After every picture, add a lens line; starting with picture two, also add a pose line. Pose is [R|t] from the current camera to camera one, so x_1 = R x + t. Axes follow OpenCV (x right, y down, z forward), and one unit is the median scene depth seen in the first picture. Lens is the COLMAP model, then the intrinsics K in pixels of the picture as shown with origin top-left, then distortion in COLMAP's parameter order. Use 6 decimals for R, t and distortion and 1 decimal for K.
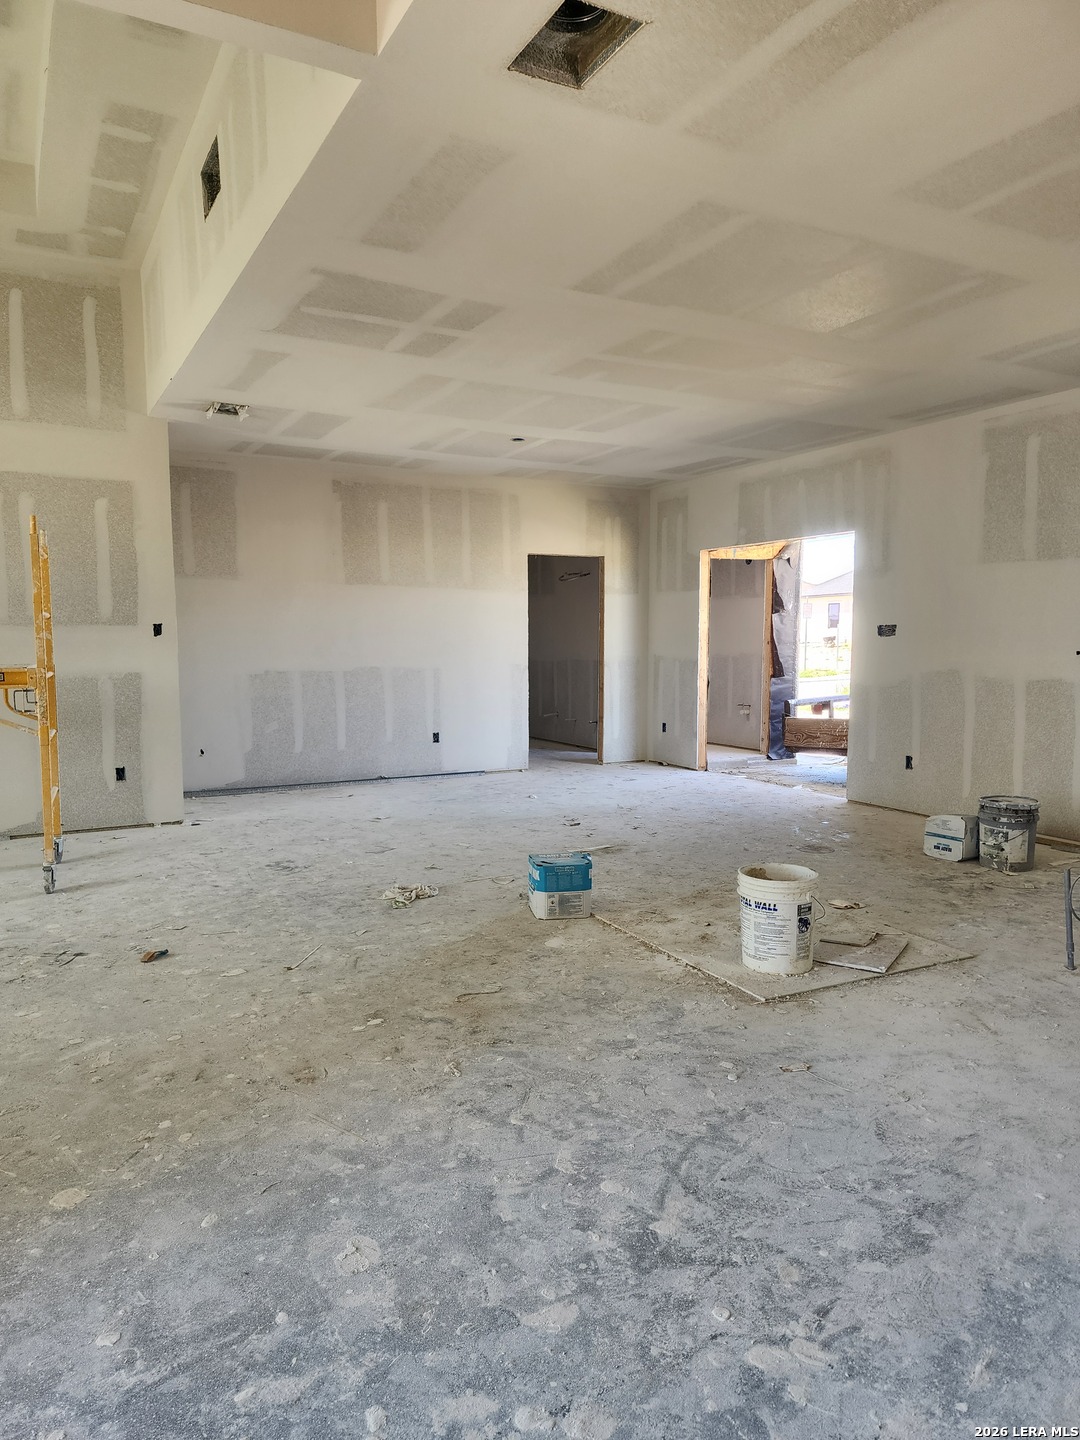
lens RADIAL K [[969.7, 0, 540.0], [0, 969.7, 720.0], [0, 0, 1]] dist [0.096227, -0.081086]
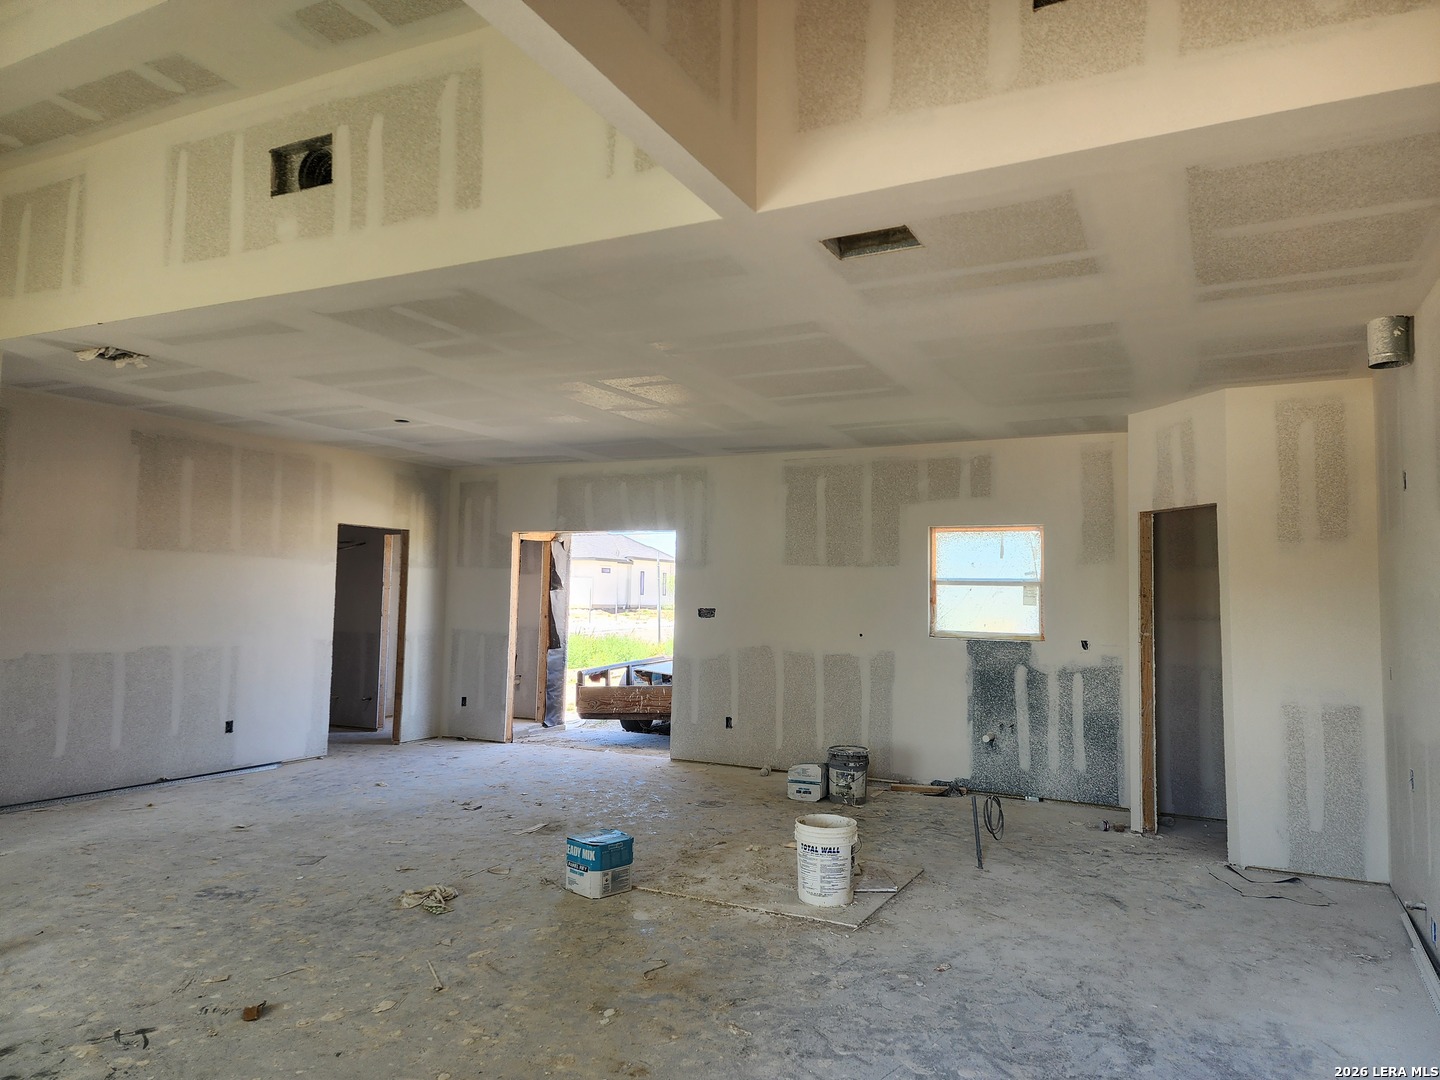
lens RADIAL K [[969.7, 0, 720.0], [0, 969.7, 540.0], [0, 0, 1]] dist [0.096227, -0.081086]
pose [[0.811861, 0.053045, 0.581436, -0.446377], [0.029090, 0.990952, -0.131025, -0.030567], [-0.583125, 0.123288, 0.802972, 0.017388]]
